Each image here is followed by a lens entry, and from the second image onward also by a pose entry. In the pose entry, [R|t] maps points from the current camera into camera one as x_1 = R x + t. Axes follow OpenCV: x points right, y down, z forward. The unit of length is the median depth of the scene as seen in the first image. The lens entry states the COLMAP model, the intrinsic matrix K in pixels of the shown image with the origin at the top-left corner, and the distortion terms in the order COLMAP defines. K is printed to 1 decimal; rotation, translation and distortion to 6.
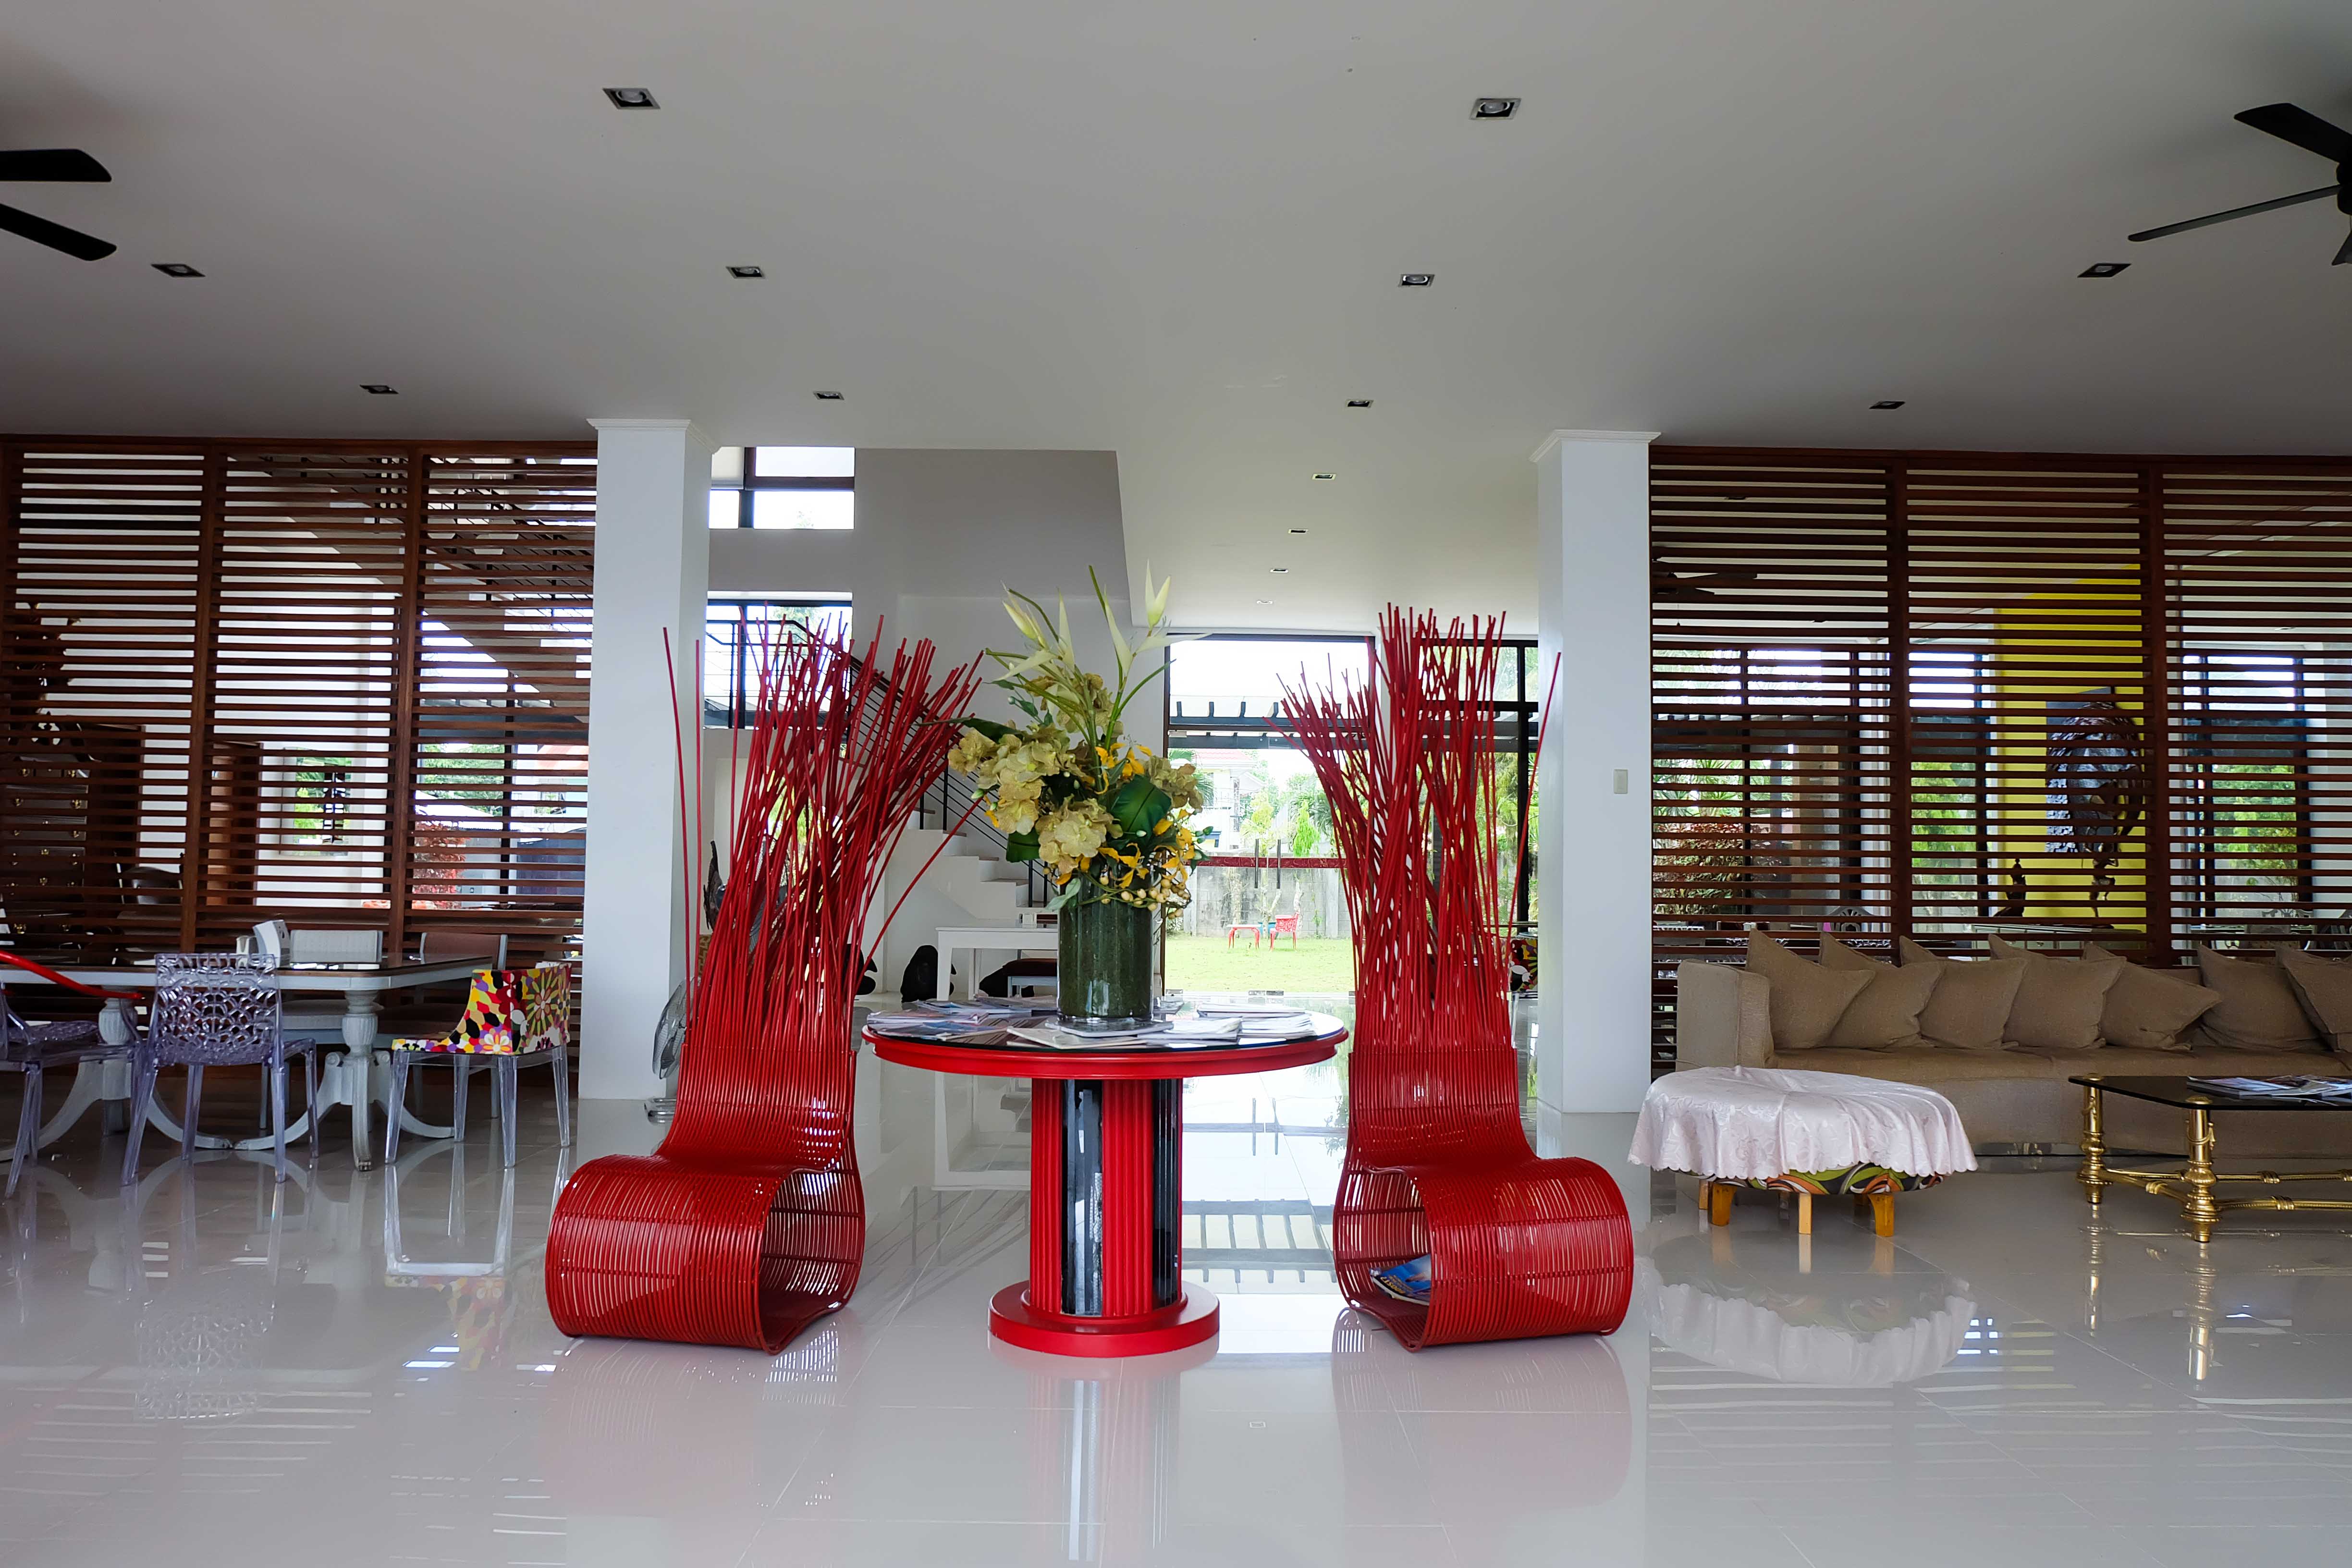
lens RADIAL K [[1594.1, 0, 1184.3], [0, 1594.1, 810.8], [0, 0, 1]] dist [-0.050201, 0.060451]
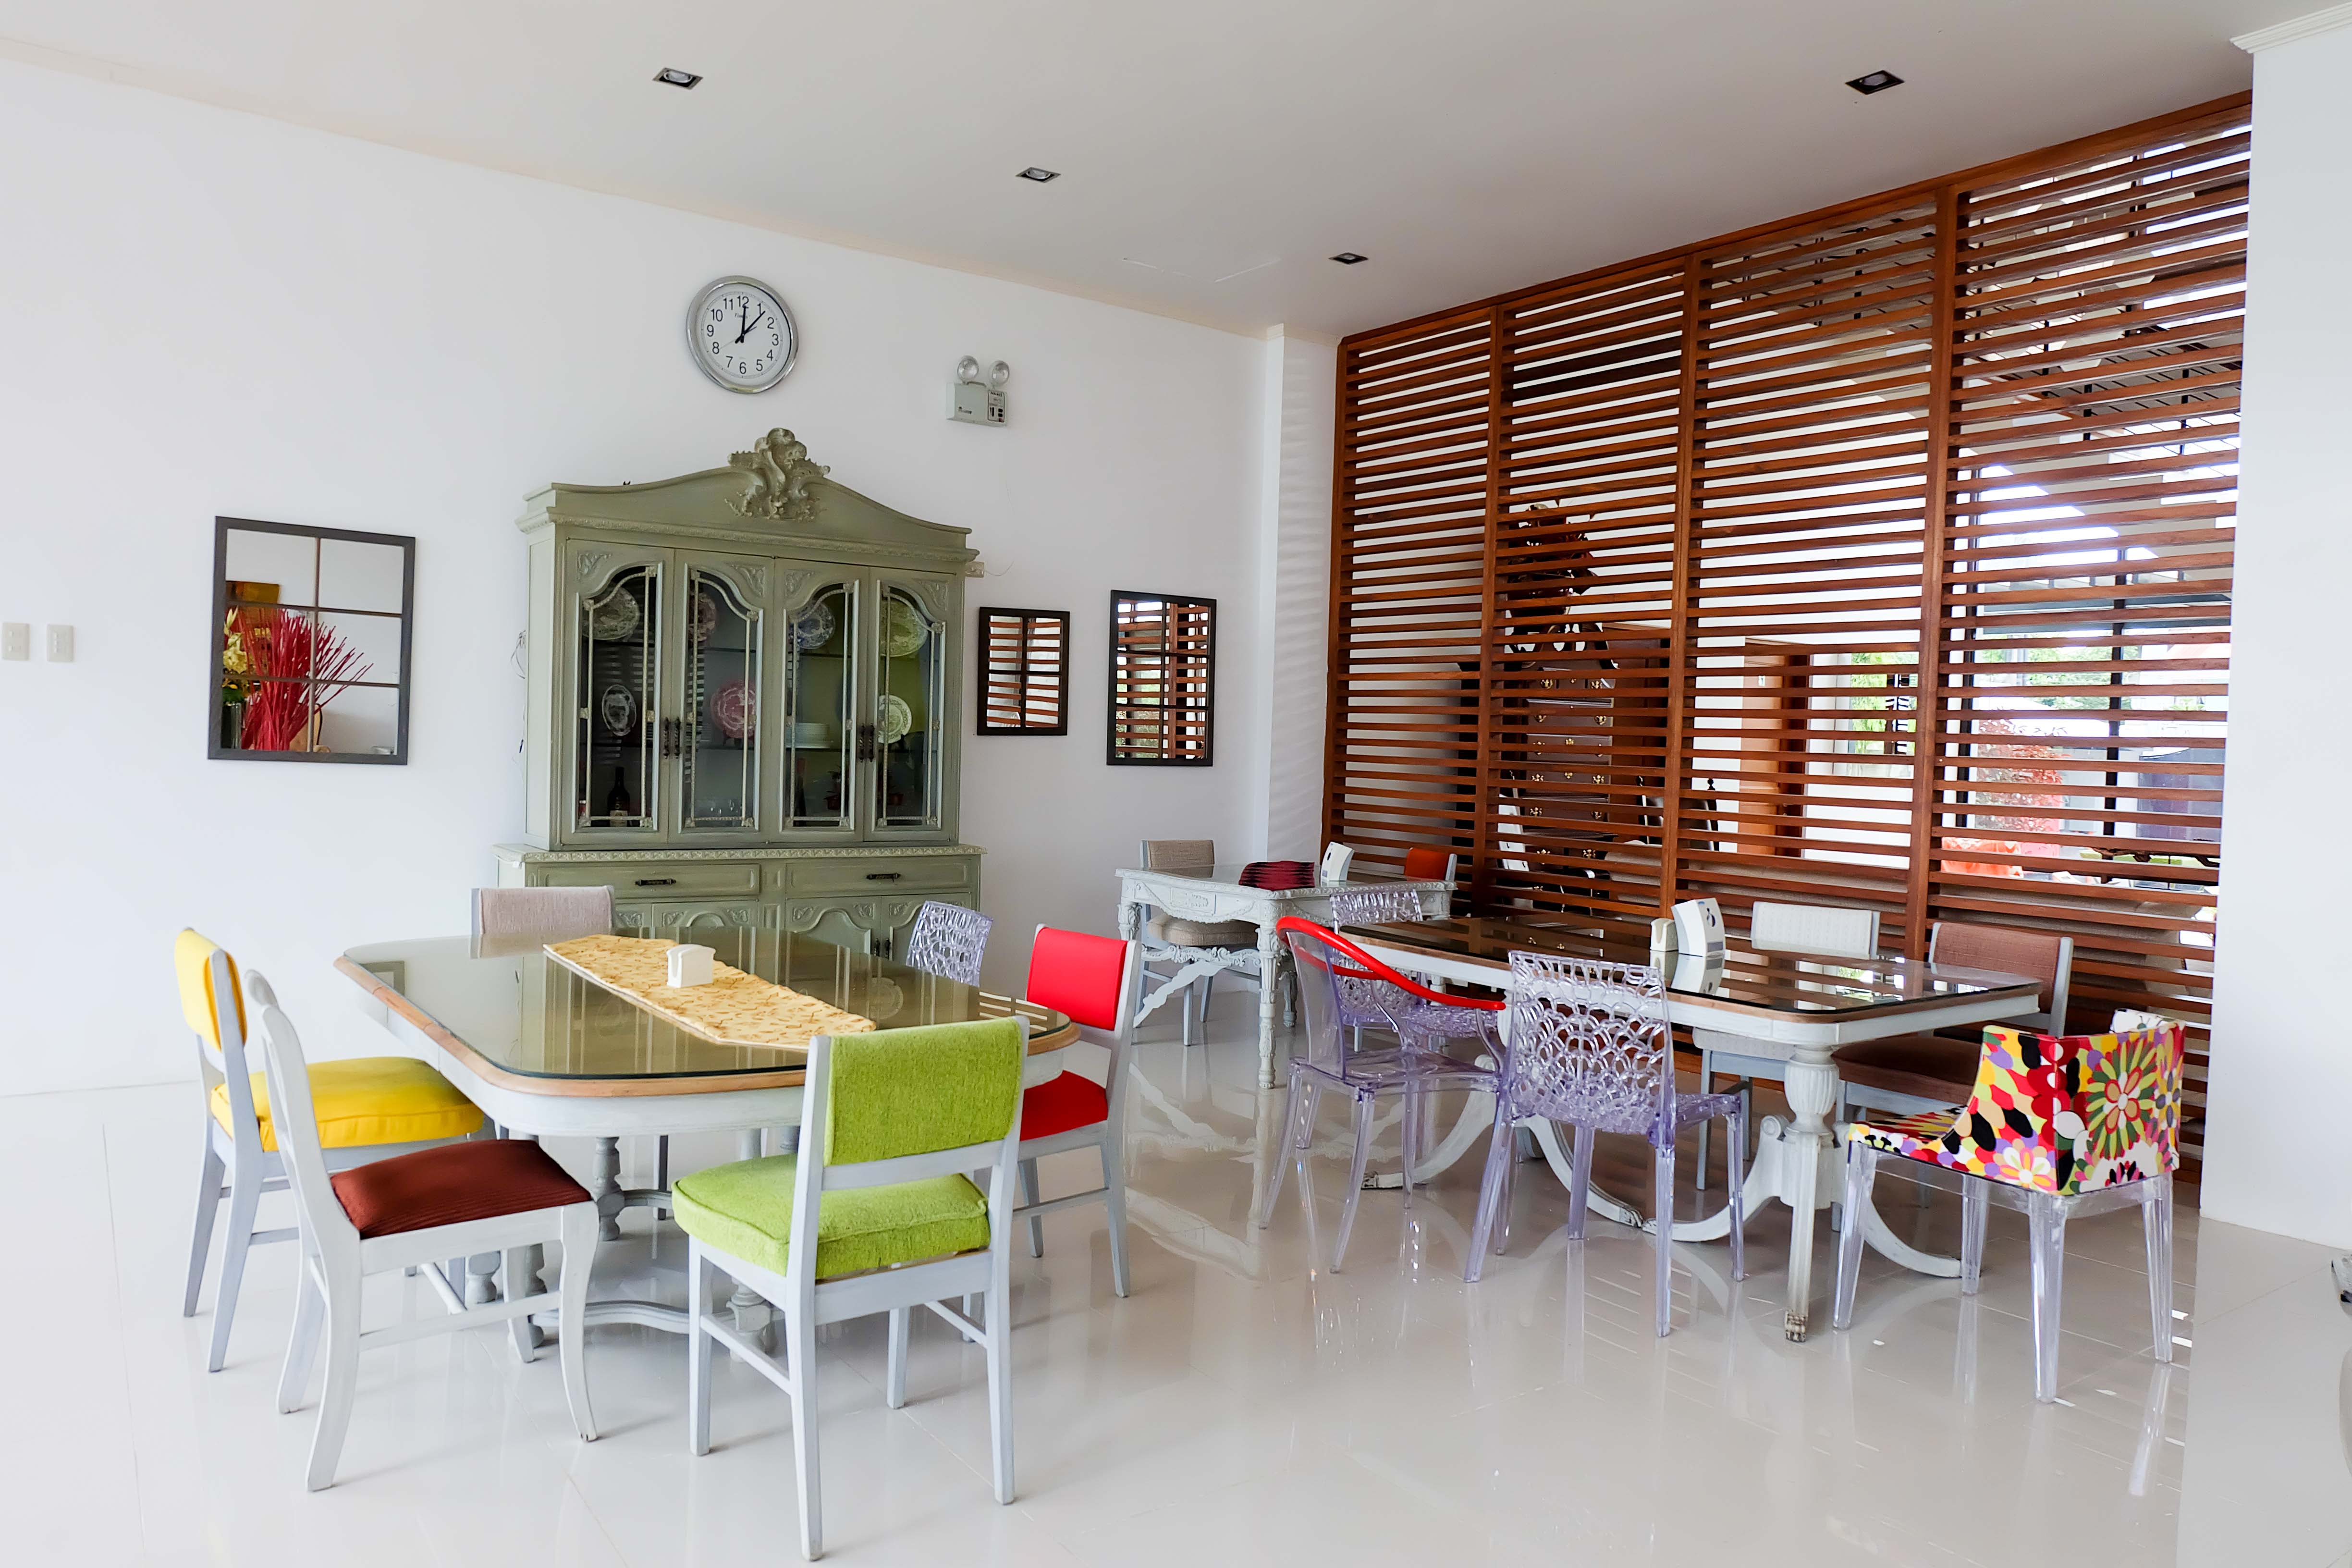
lens RADIAL K [[1594.1, 0, 1184.3], [0, 1594.1, 810.8], [0, 0, 1]] dist [-0.050201, 0.060451]
pose [[0.584631, 0.034933, -0.810547, -0.141950], [0.014219, 0.998478, 0.053288, -0.006266], [0.811175, -0.042679, 0.583244, 0.381407]]
